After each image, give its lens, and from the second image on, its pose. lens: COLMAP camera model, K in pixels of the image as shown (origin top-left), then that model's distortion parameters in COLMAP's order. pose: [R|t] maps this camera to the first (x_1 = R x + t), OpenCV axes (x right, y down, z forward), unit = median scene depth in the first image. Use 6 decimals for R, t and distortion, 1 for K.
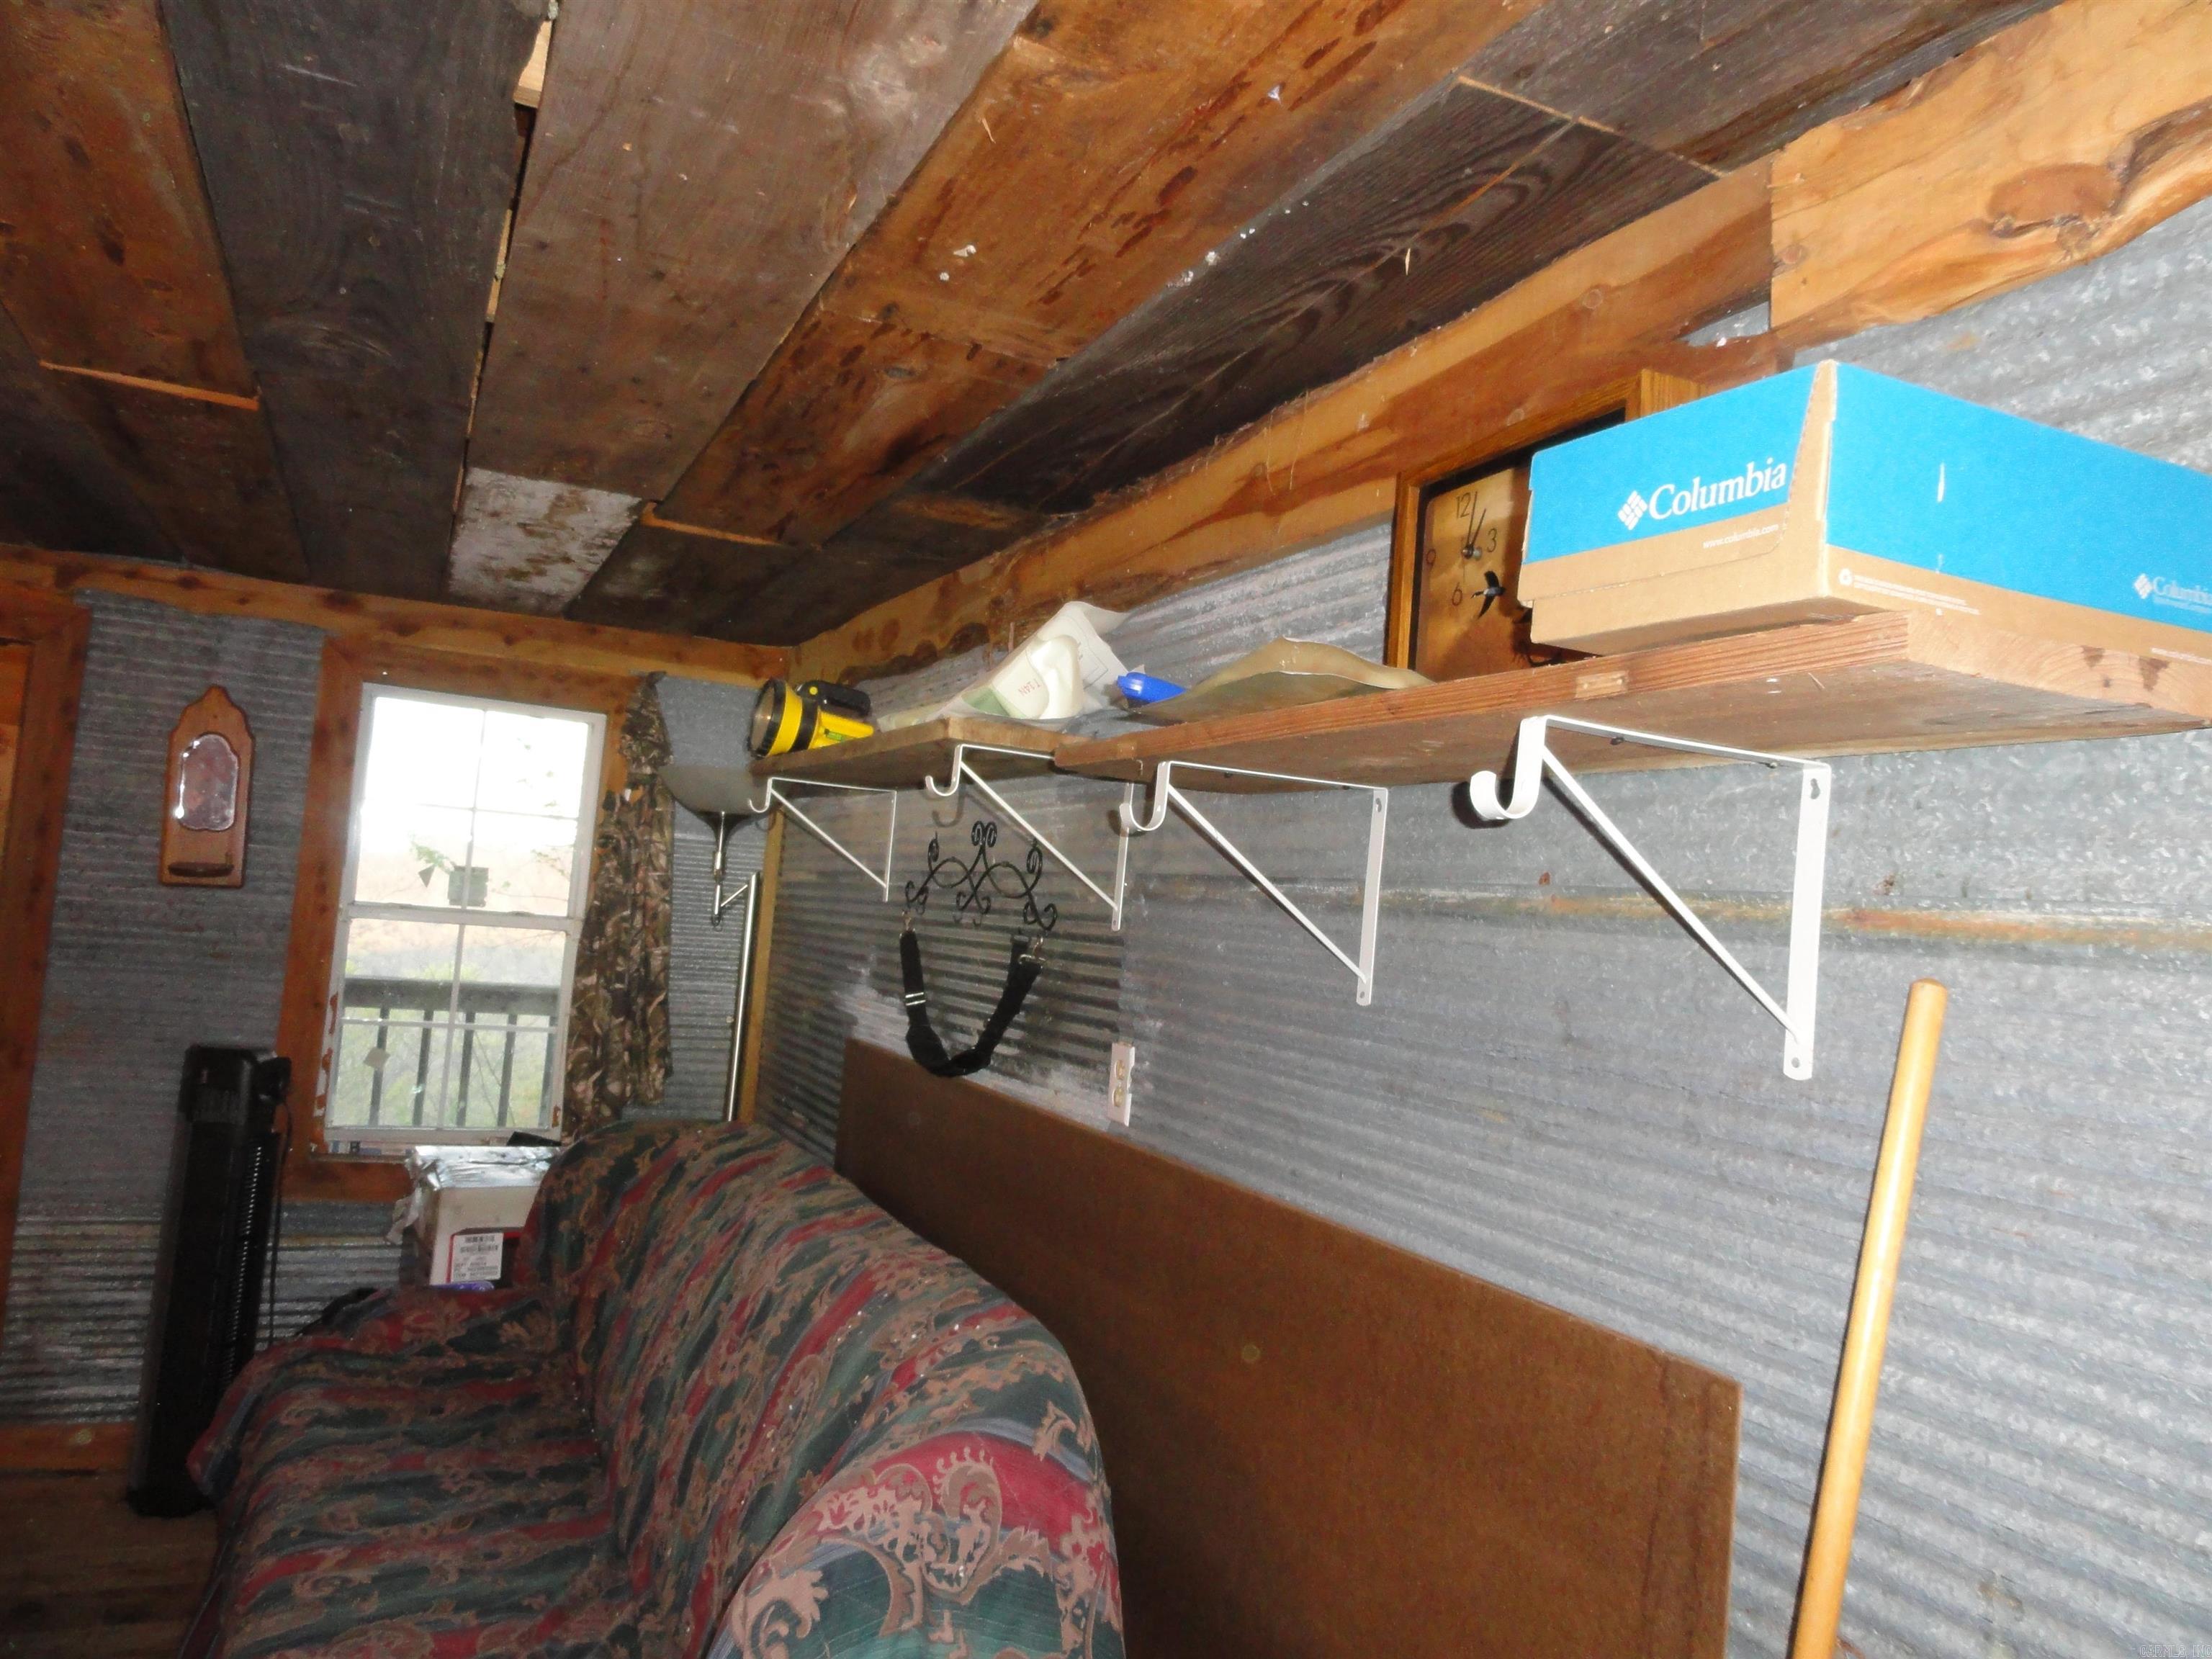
lens RADIAL K [[1550.6, 0, 1096.9], [0, 1550.6, 825.6], [0, 0, 1]] dist [-0.002560, 0.006960]
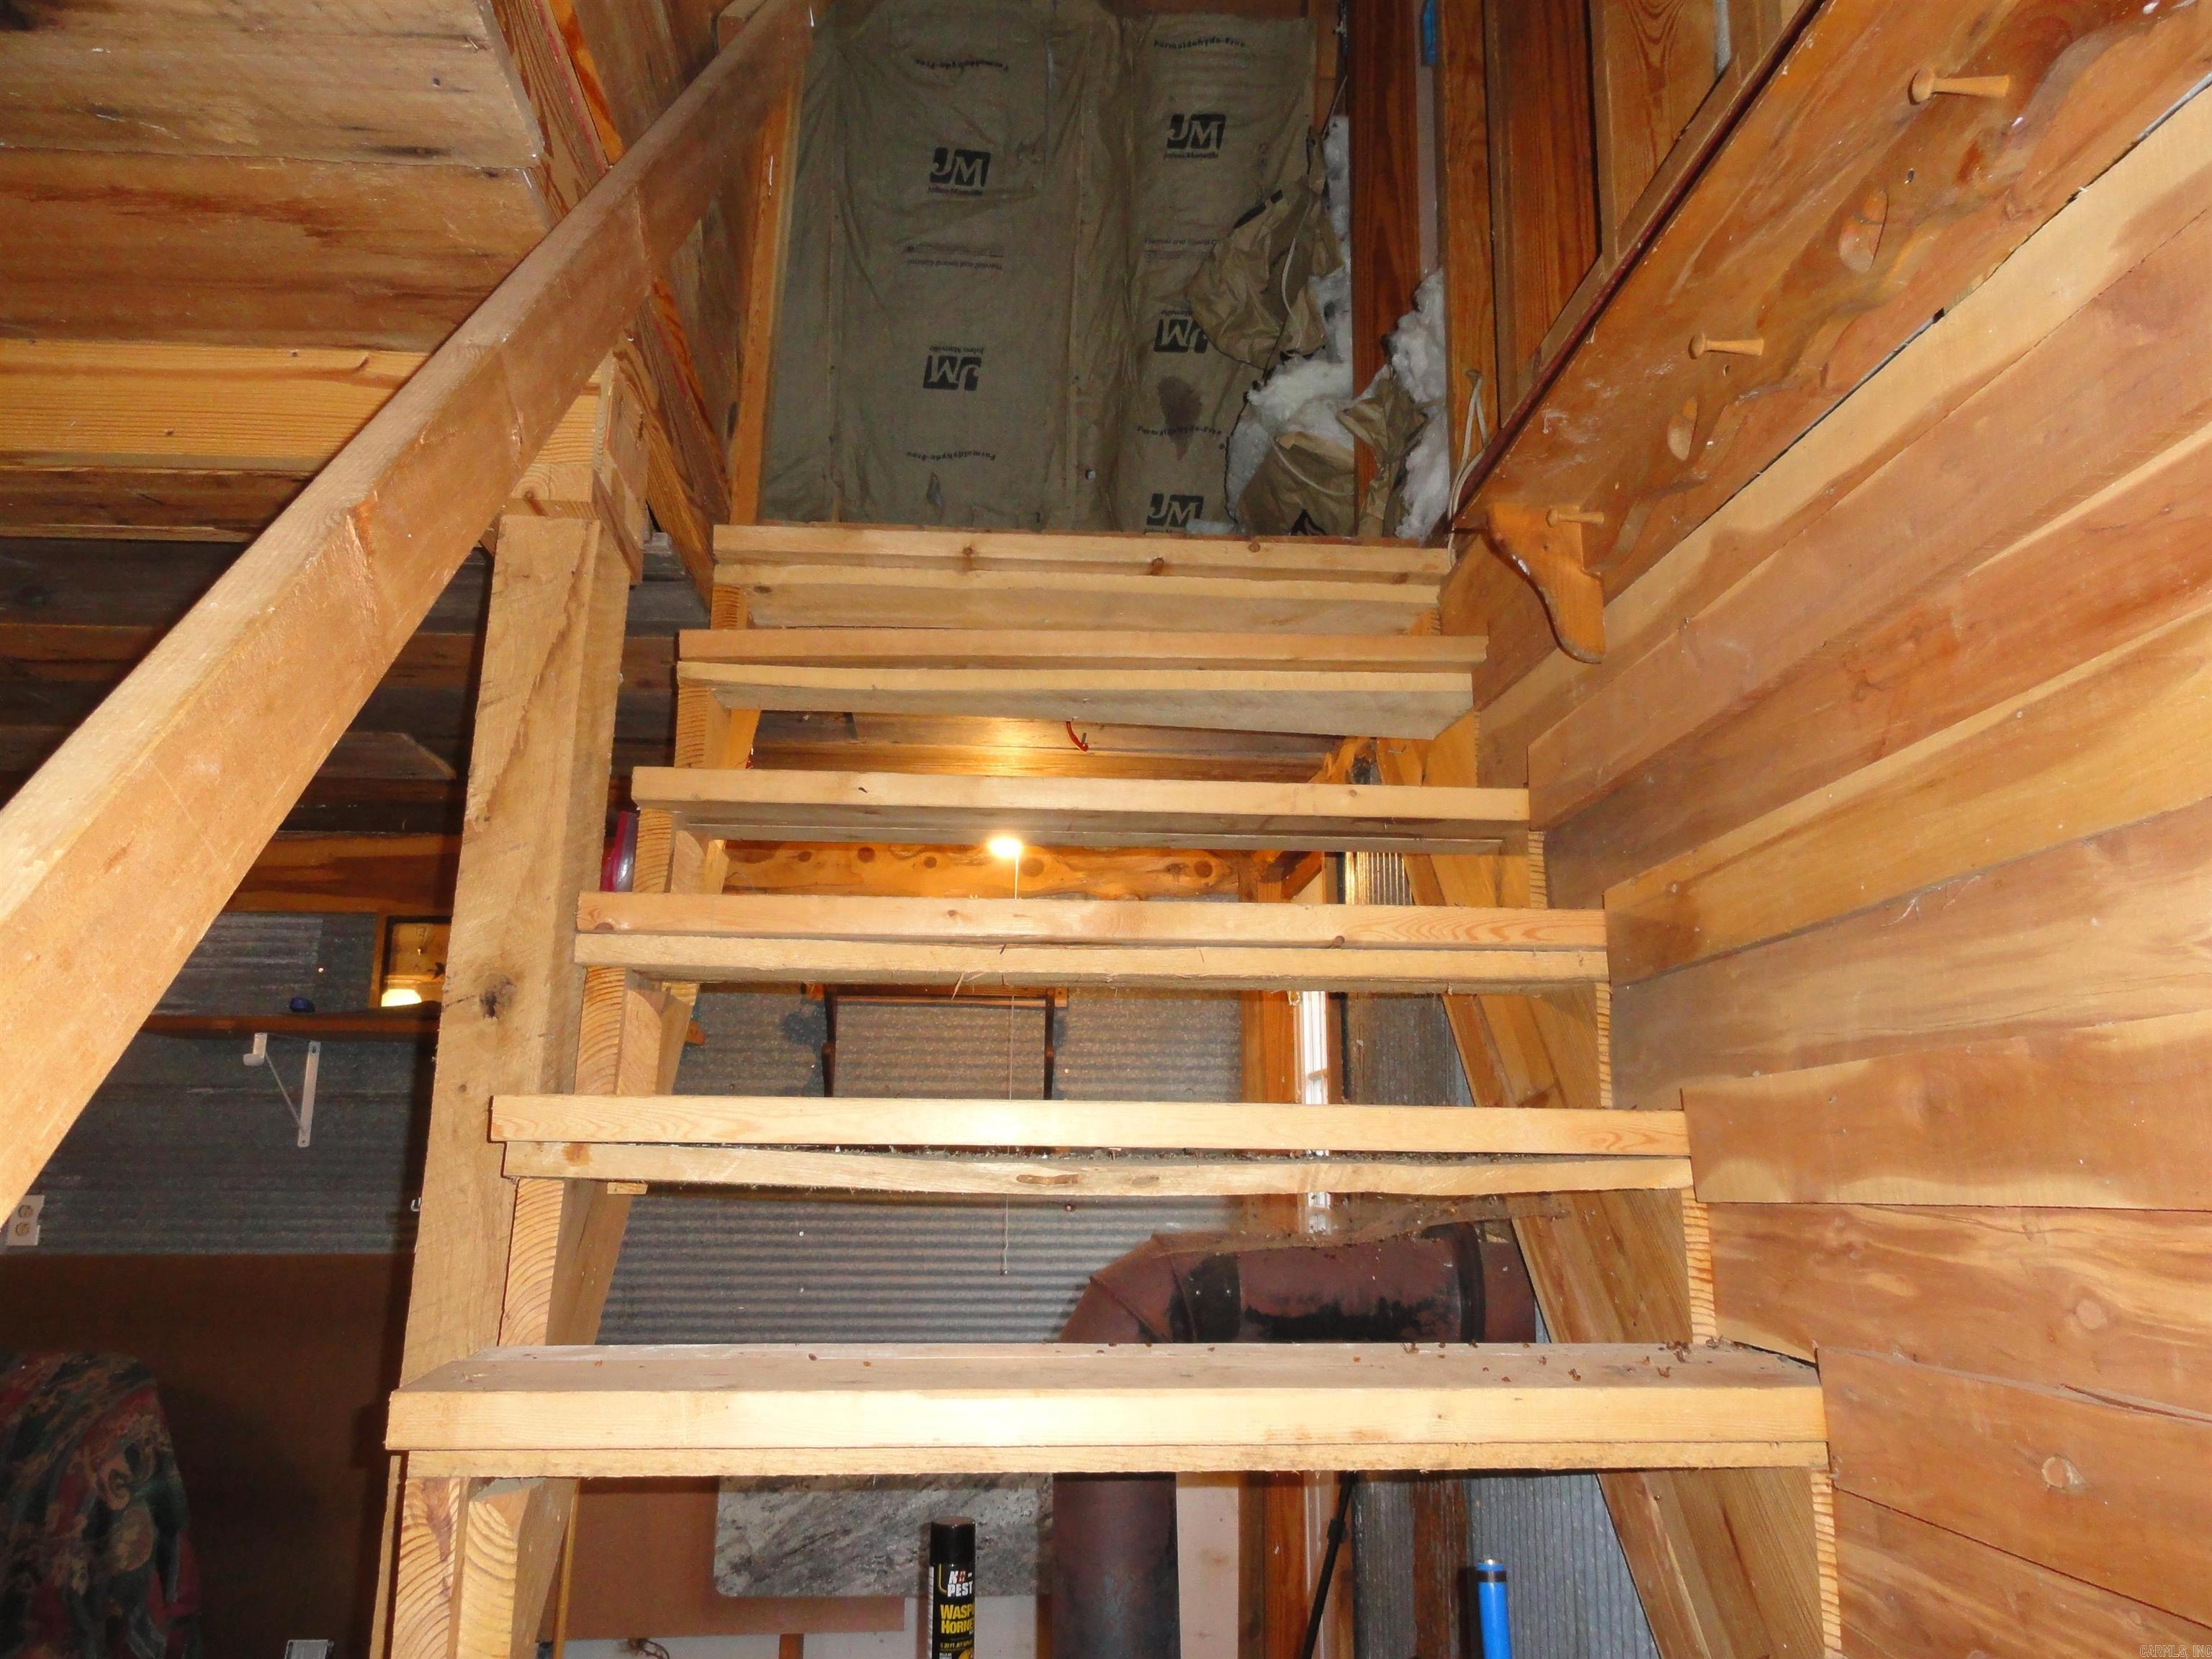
lens RADIAL K [[1550.6, 0, 1109.3], [0, 1550.6, 828.0], [0, 0, 1]] dist [-0.002560, 0.006960]
pose [[0.351952, 0.122346, 0.927988, -1.401676], [-0.026006, 0.992316, -0.120964, -0.084045], [-0.935657, 0.018441, 0.352430, -0.737254]]
